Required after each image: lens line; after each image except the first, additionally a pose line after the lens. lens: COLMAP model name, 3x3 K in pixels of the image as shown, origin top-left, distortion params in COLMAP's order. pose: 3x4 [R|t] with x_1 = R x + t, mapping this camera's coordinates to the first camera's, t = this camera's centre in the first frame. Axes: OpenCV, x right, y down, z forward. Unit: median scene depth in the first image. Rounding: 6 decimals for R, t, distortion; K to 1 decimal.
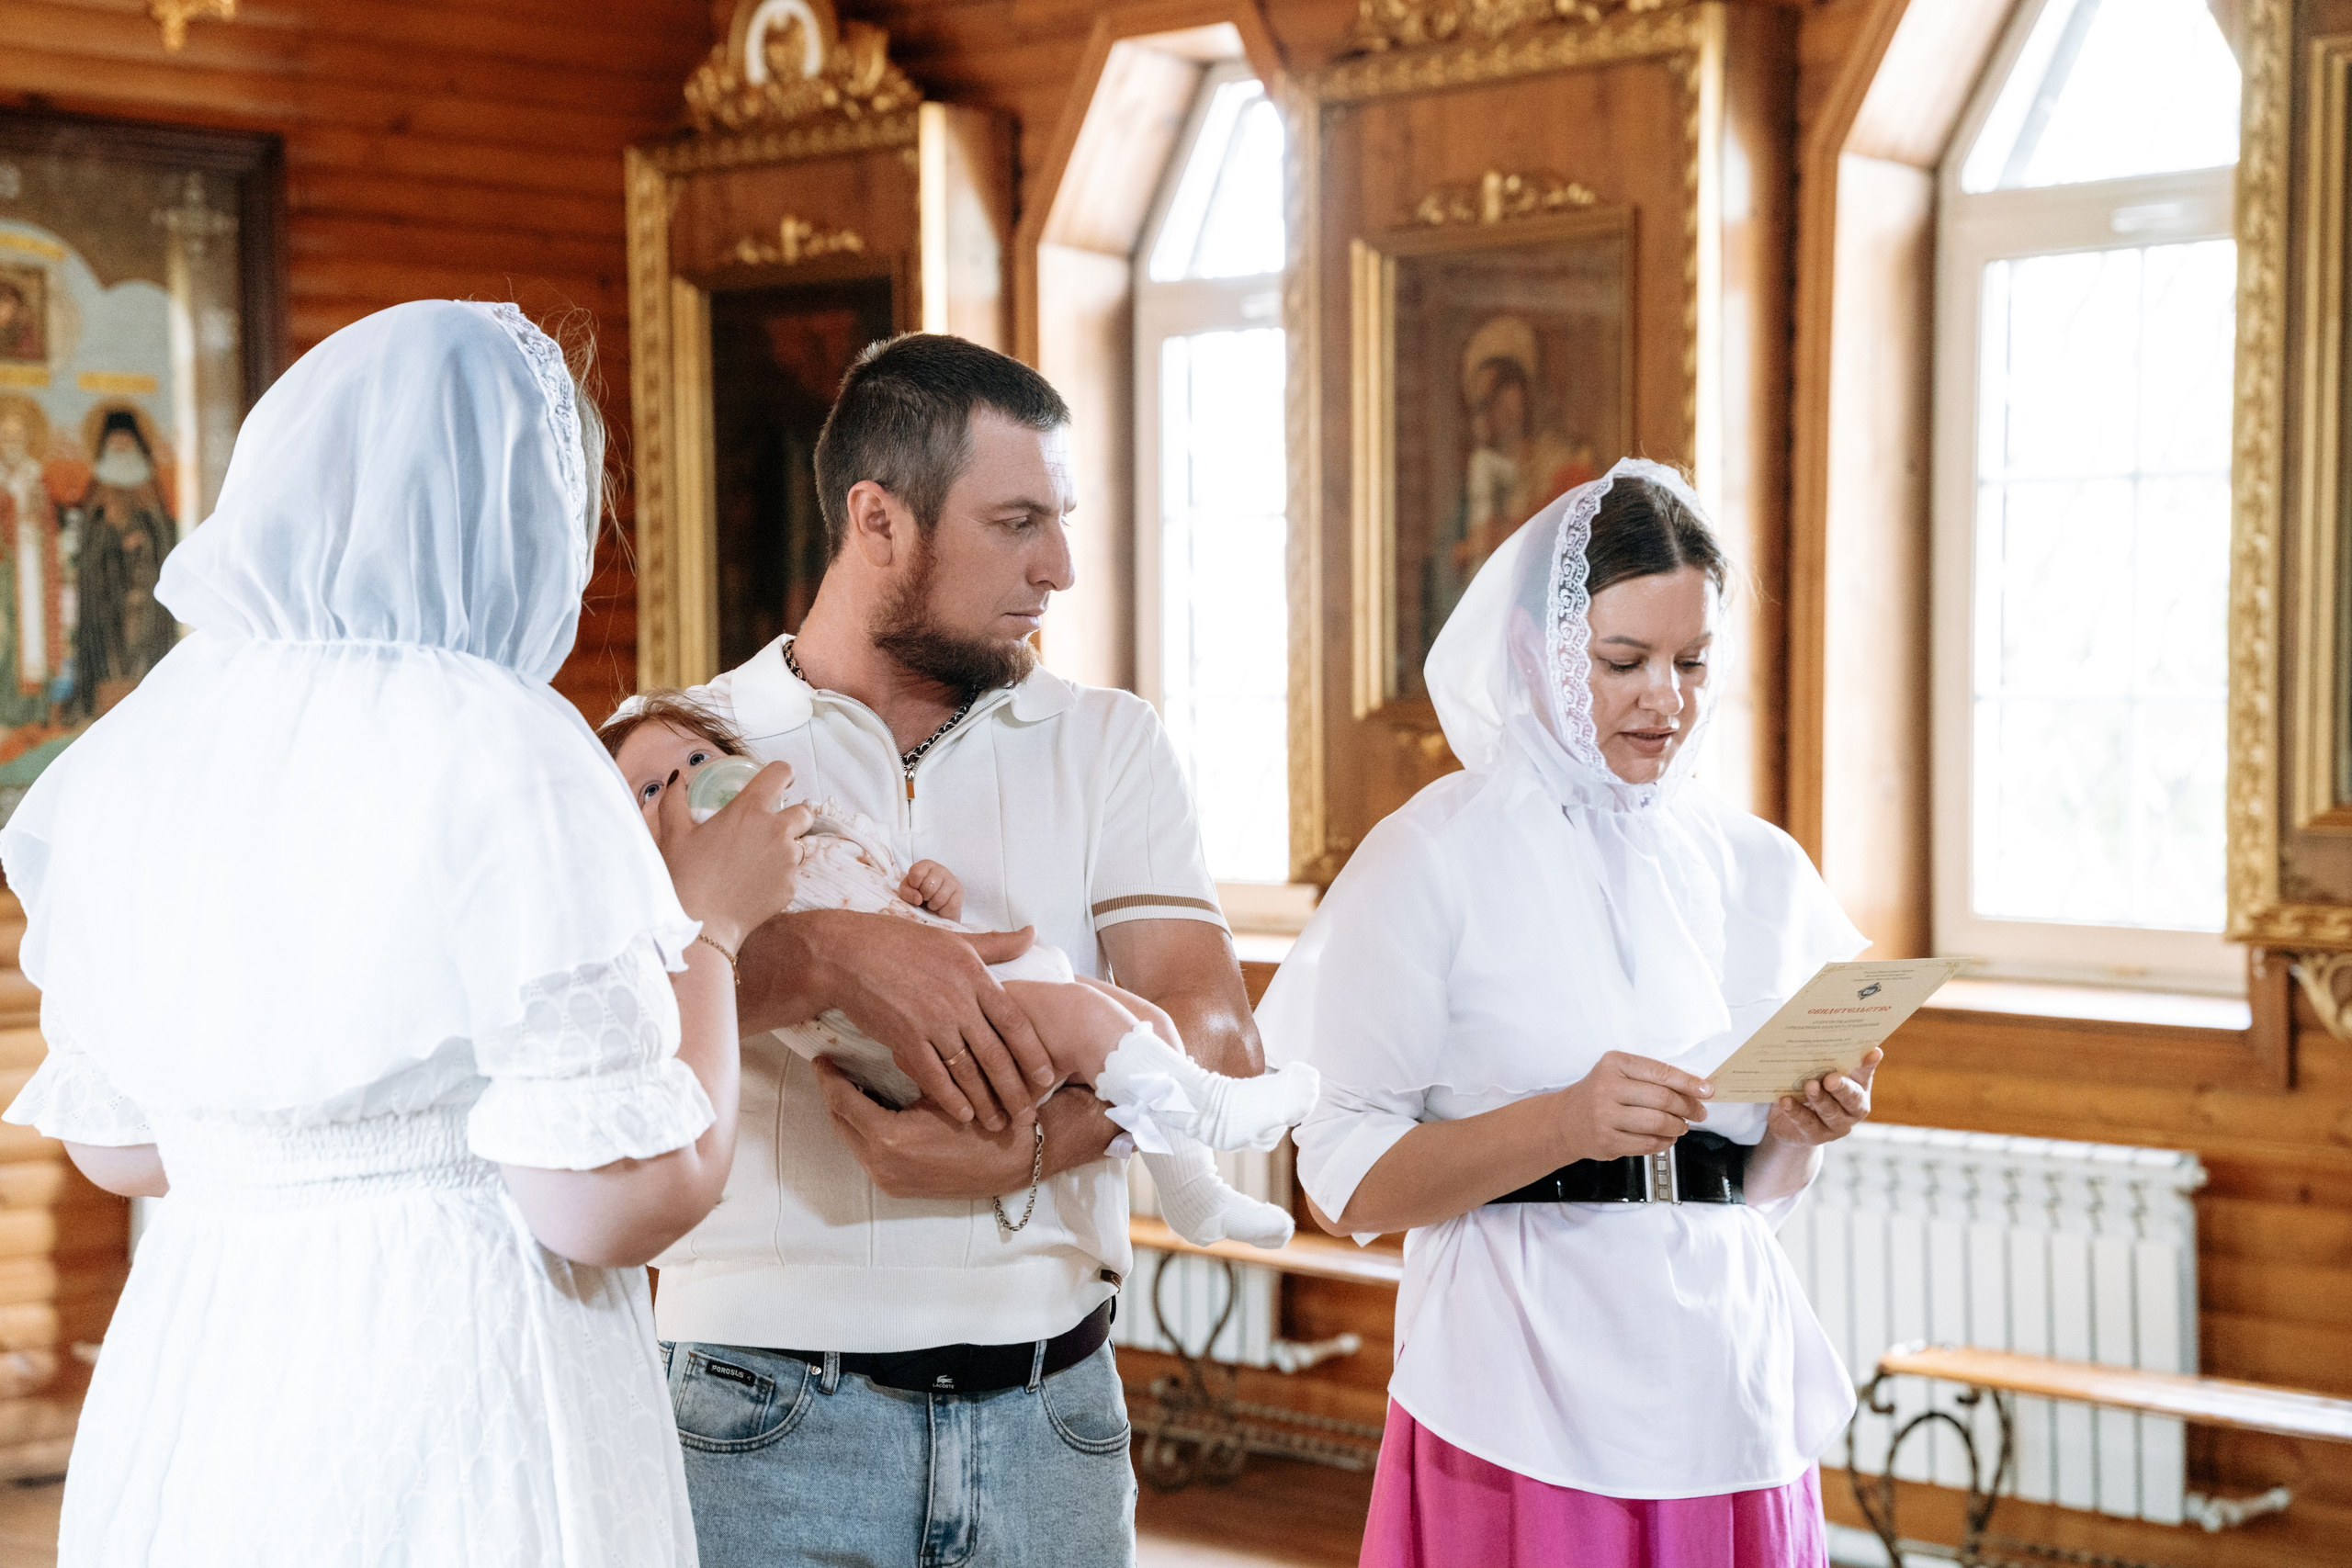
lens RADIAL K [[4425.6, 0, 1152.3], [0, 4425.6, 777.9], [0, 0, 1]] dist [0.881599, -3.478242]
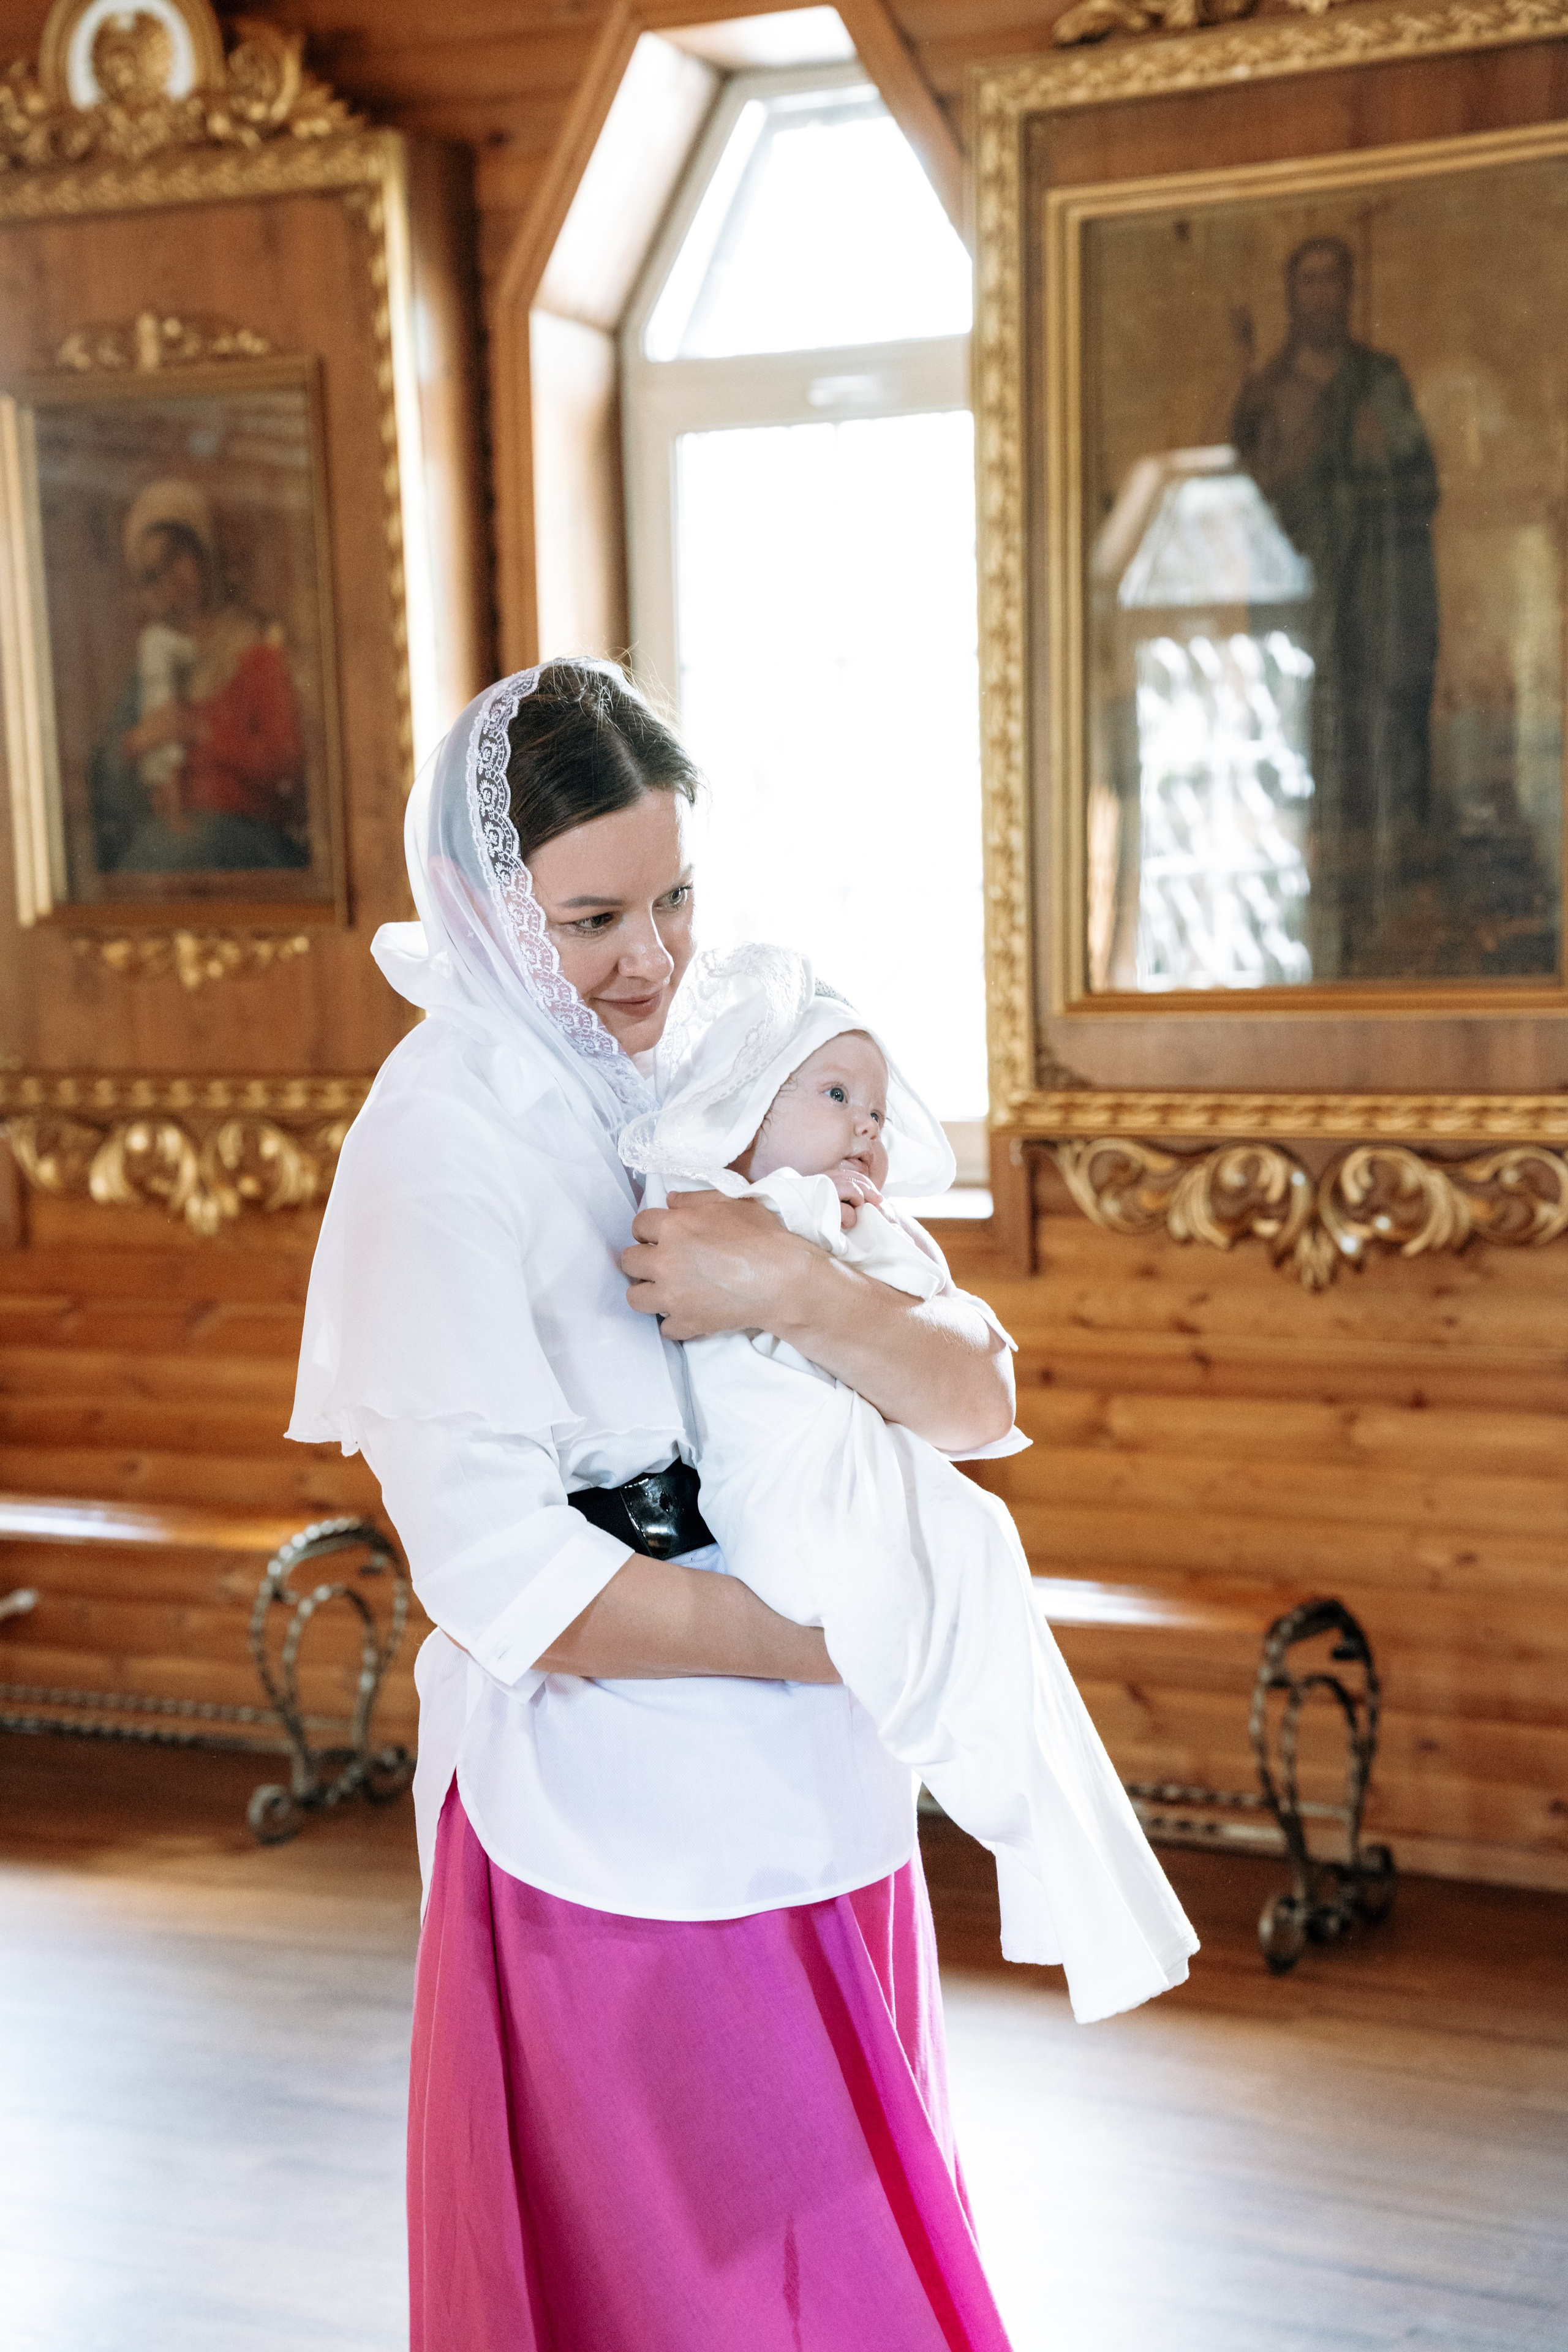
lens RADIAL K [[4011.6, 0, 784.0], [0, 4011.6, 1176.0], [0, 0, 1]] dist [0.653668, -1.424030]
pose [[0.955442, -0.048128, 0.291228, -0.055812], [0.032513, 0.997774, 0.058224, -0.006410], [-0.293382, -0.046161, 0.954880, 0.164089]]
